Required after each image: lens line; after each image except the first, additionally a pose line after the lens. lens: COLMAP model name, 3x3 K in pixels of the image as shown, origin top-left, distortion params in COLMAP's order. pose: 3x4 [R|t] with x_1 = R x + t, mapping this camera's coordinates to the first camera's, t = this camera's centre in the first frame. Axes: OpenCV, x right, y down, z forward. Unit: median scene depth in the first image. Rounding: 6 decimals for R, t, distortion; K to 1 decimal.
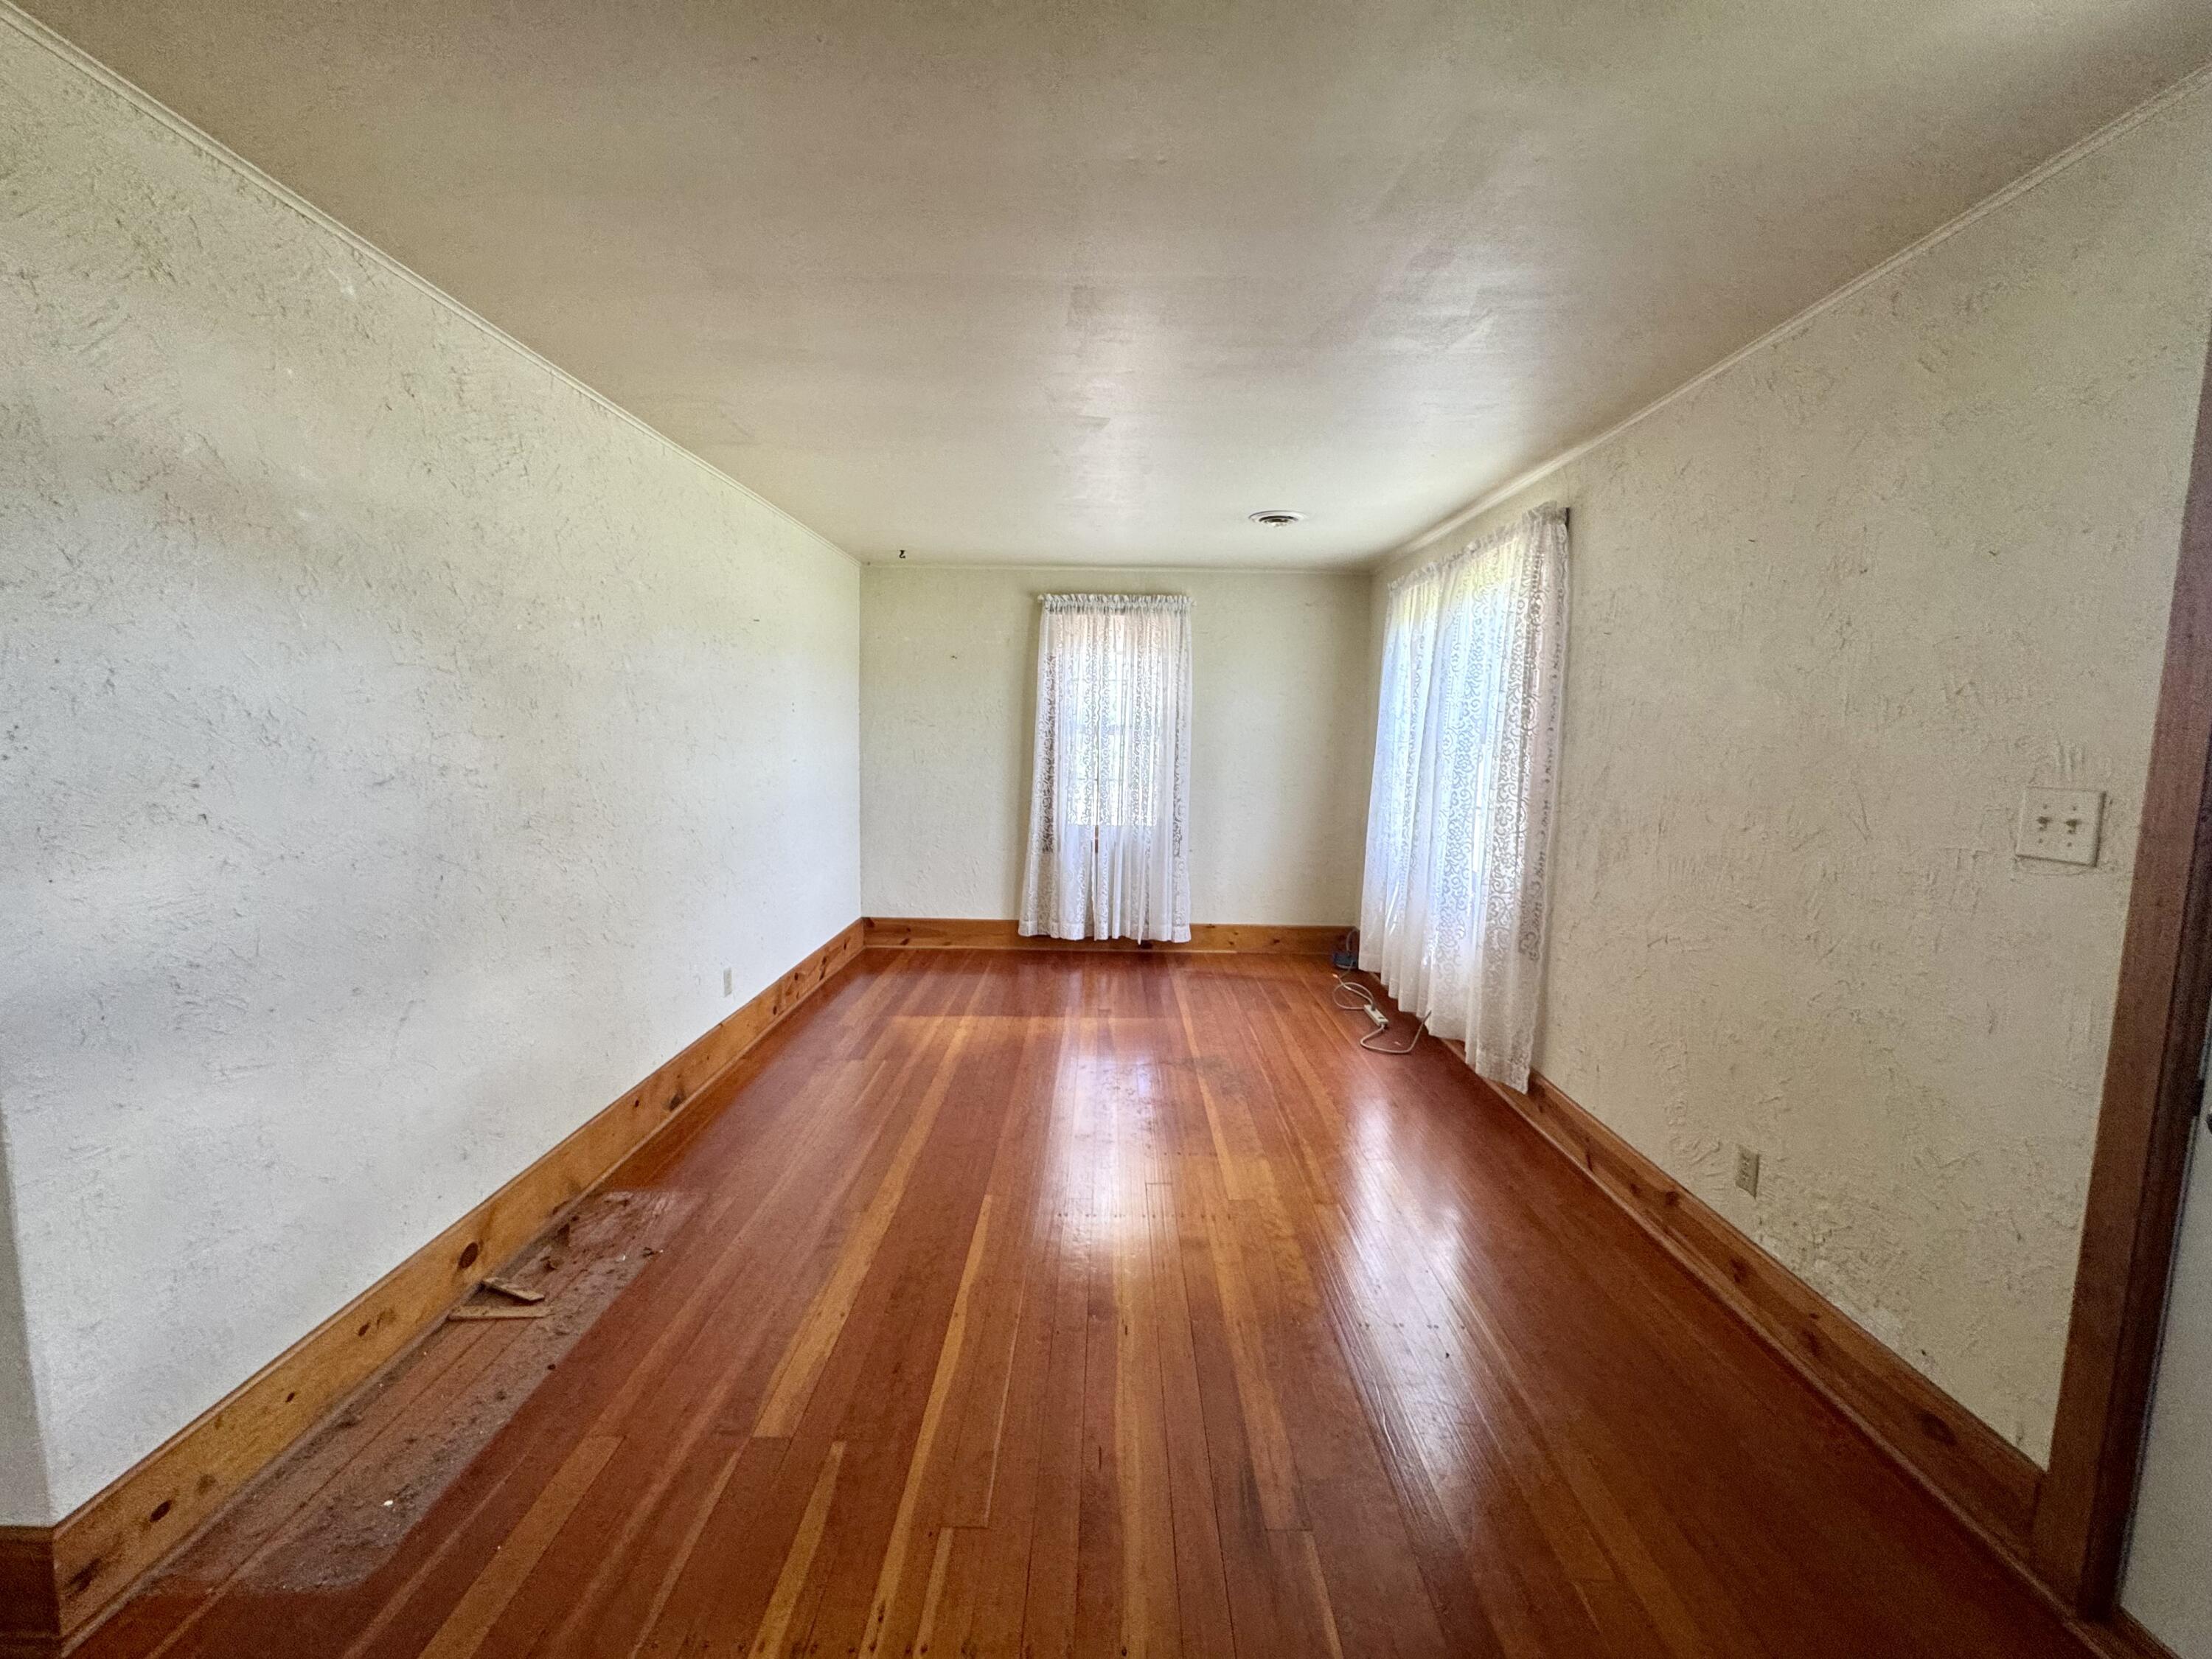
lens RADIAL K [[883.6, 0, 1106.6], [0, 883.6, 826.3], [0, 0, 1]] dist [-0.004404, -0.000270]
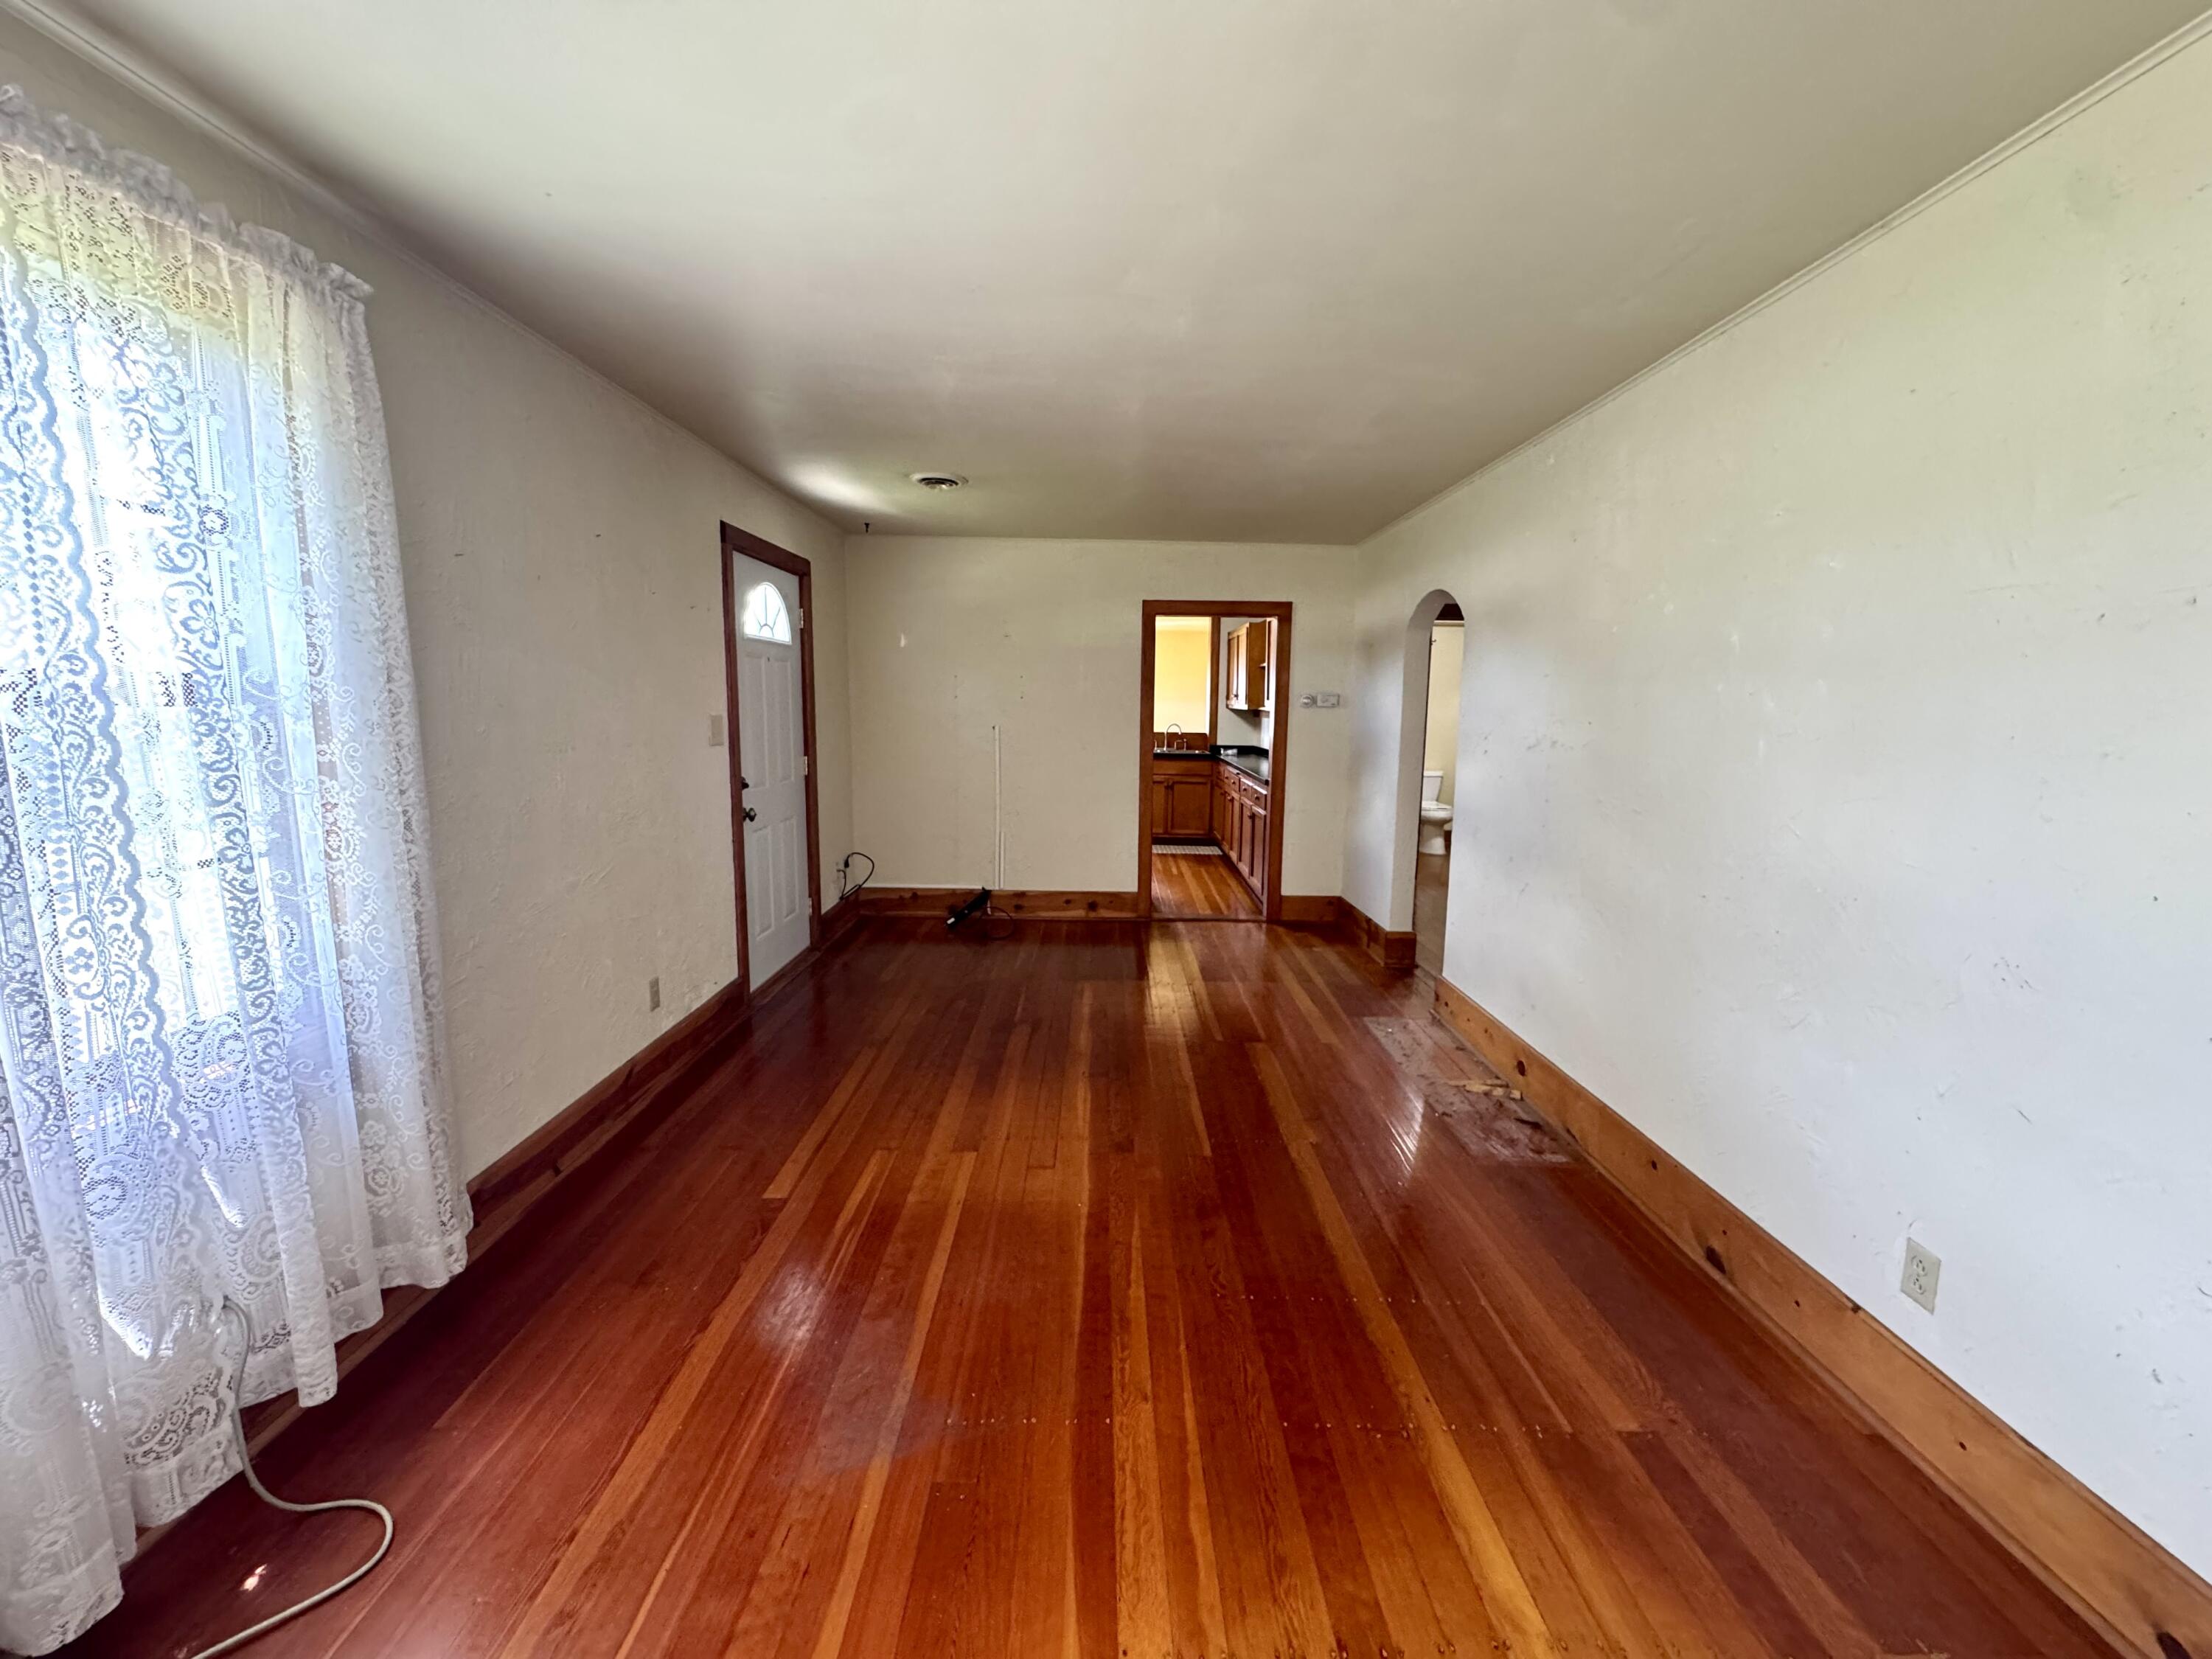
lens RADIAL K [[883.6, 0, 1105.2], [0, 883.6, 831.3], [0, 0, 1]] dist [-0.004404, -0.000270]
pose [[-0.999433, -0.031727, -0.011280, 0.011973], [-0.033519, 0.969366, 0.243321, -0.201901], [0.003214, 0.243561, -0.969880, 1.932417]]
